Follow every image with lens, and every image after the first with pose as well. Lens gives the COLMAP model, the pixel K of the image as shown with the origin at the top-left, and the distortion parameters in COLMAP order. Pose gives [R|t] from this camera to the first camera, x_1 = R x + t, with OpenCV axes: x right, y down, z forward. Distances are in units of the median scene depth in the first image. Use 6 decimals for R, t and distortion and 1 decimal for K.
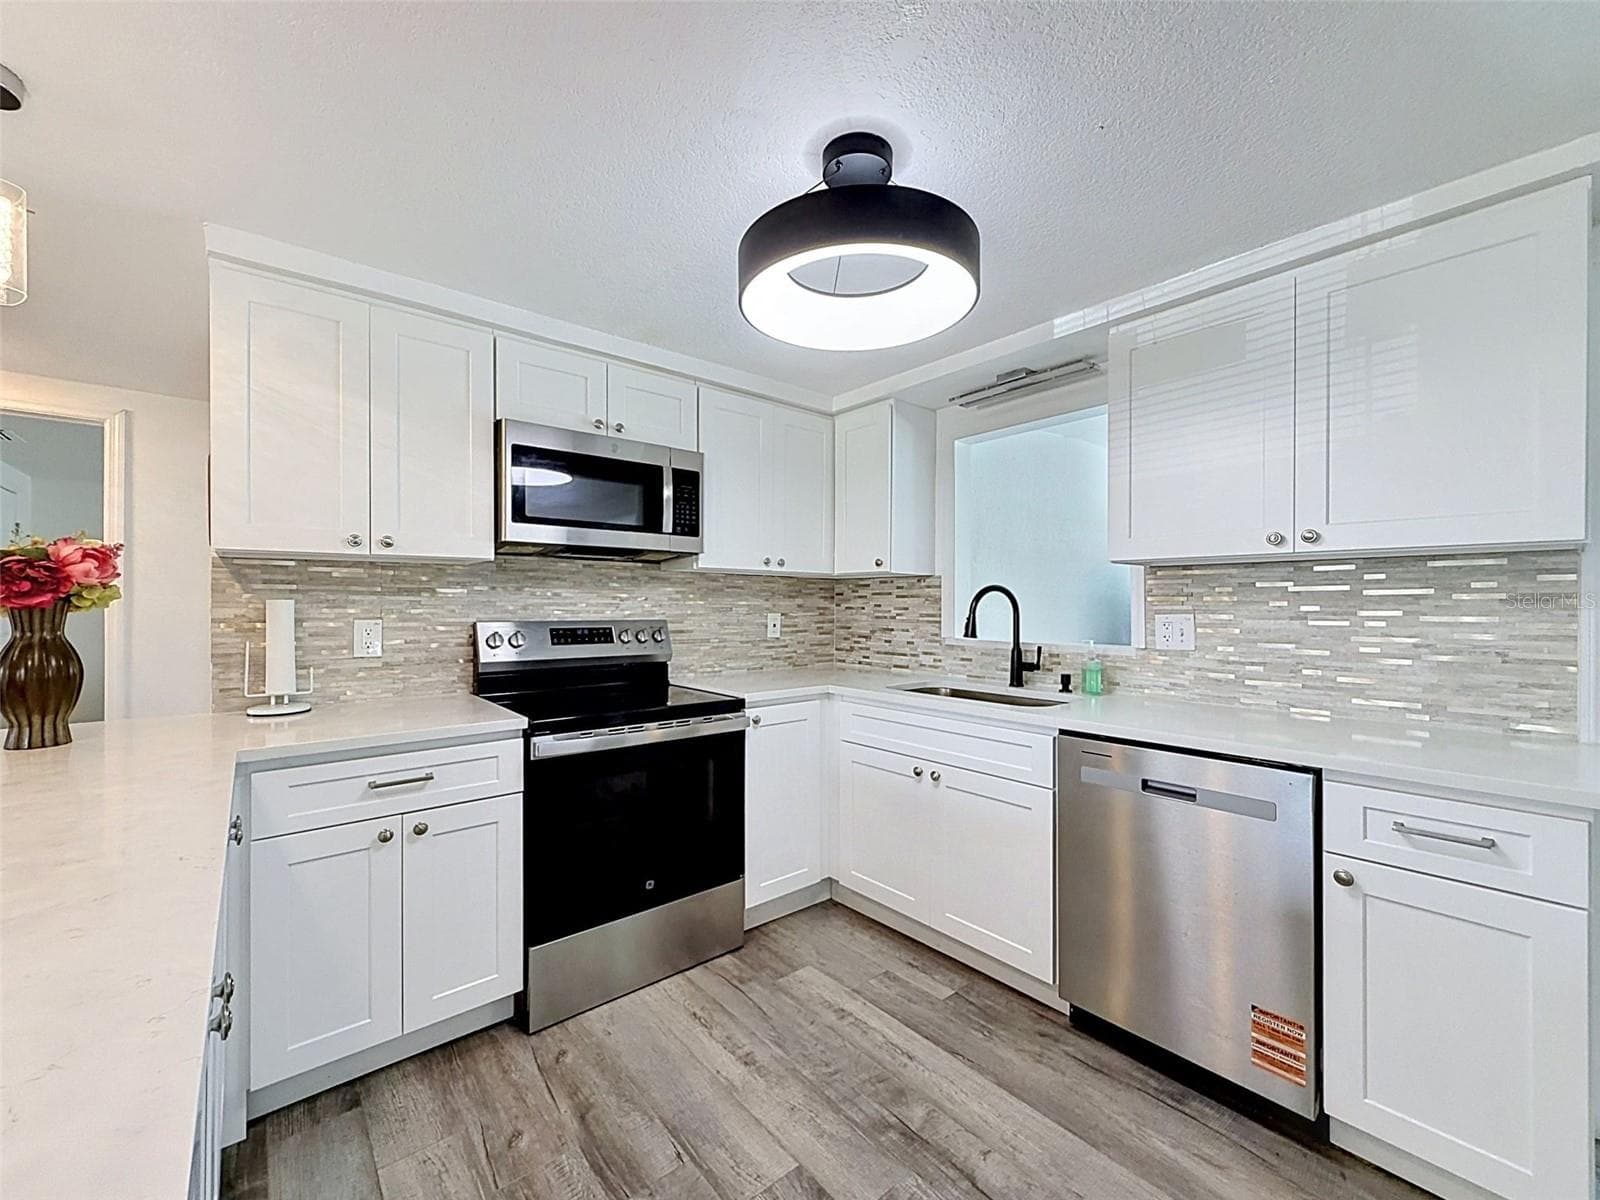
lens RADIAL K [[645.2, 0, 802.0], [0, 645.2, 604.7], [0, 0, 1]] dist [-0.000546, 0.000225]
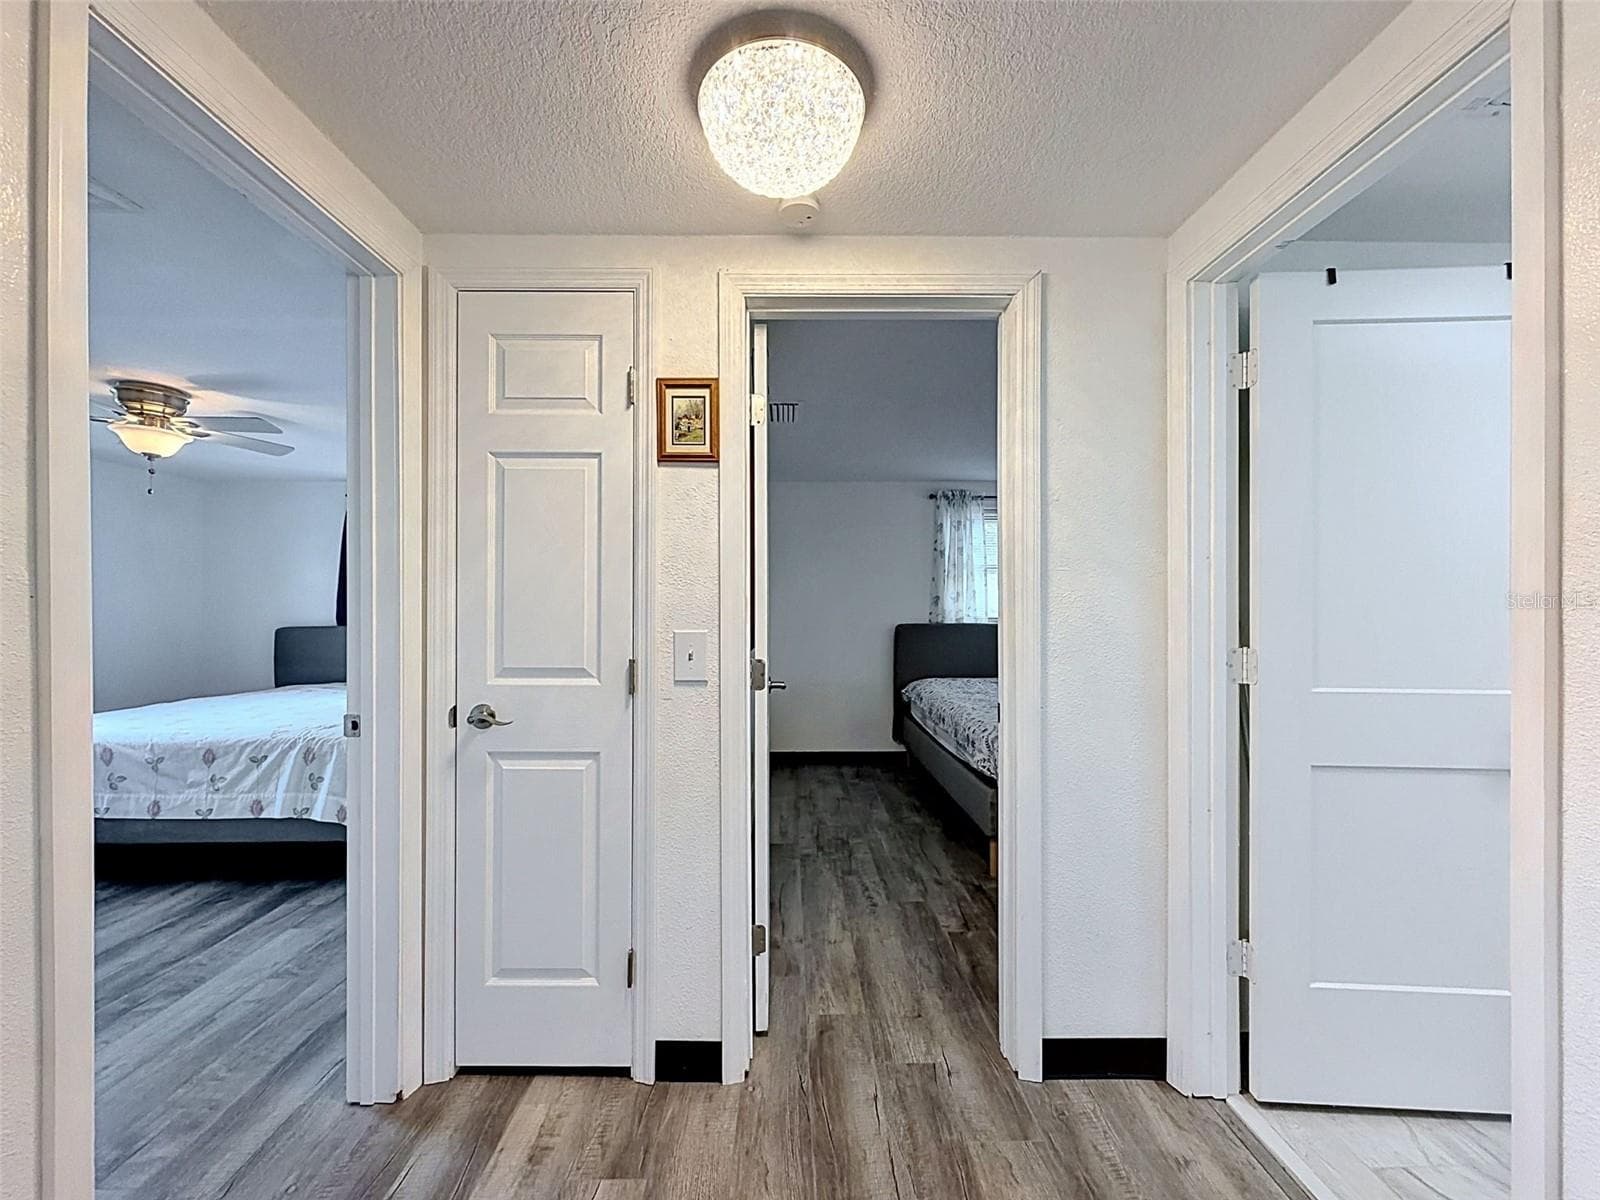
lens RADIAL K [[645.2, 0, 802.0], [0, 645.2, 604.7], [0, 0, 1]] dist [-0.000546, 0.000225]
pose [[0.775850, -0.003439, -0.630908, -0.998618], [0.001923, 0.999993, -0.003086, 0.000610], [0.630915, 0.001181, 0.775851, 0.483122]]
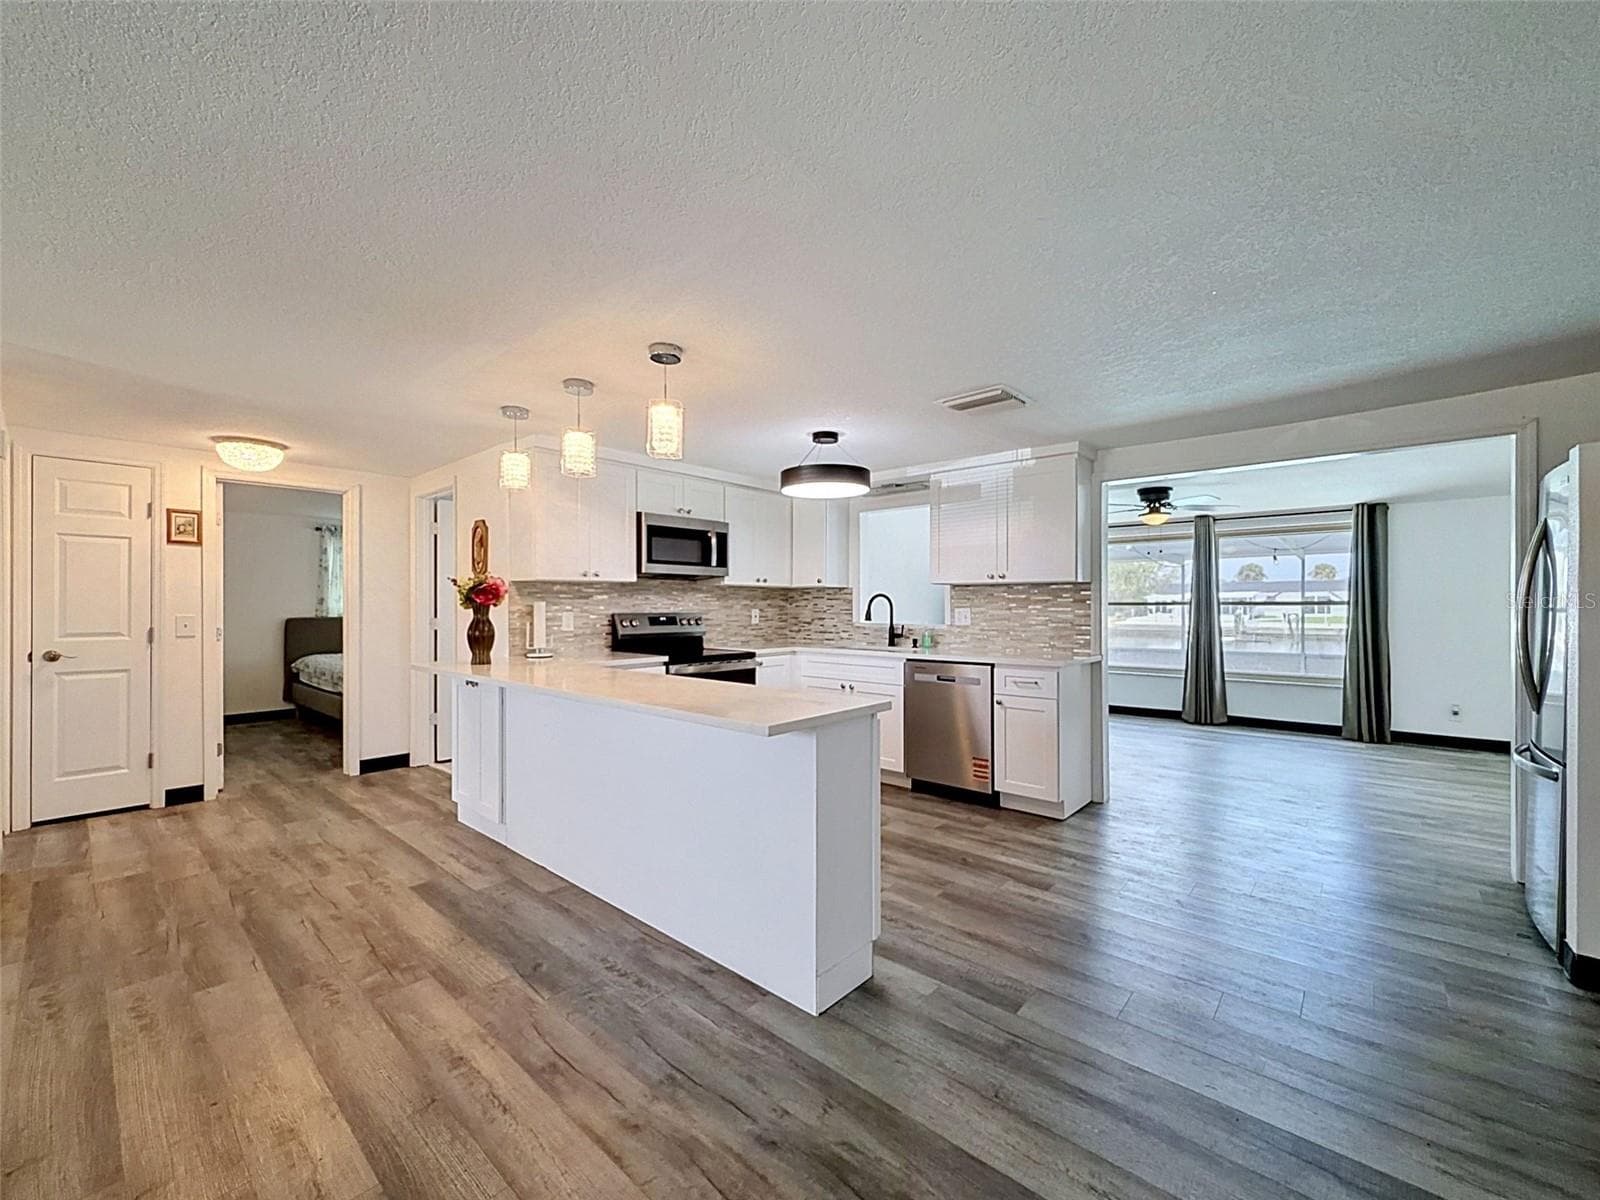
lens RADIAL K [[645.2, 0, 802.0], [0, 645.2, 604.7], [0, 0, 1]] dist [-0.000546, 0.000225]
pose [[0.988920, -0.001675, 0.148441, -0.226265], [0.001759, 0.999998, -0.000433, 0.003177], [-0.148440, 0.000689, 0.988921, -0.899263]]
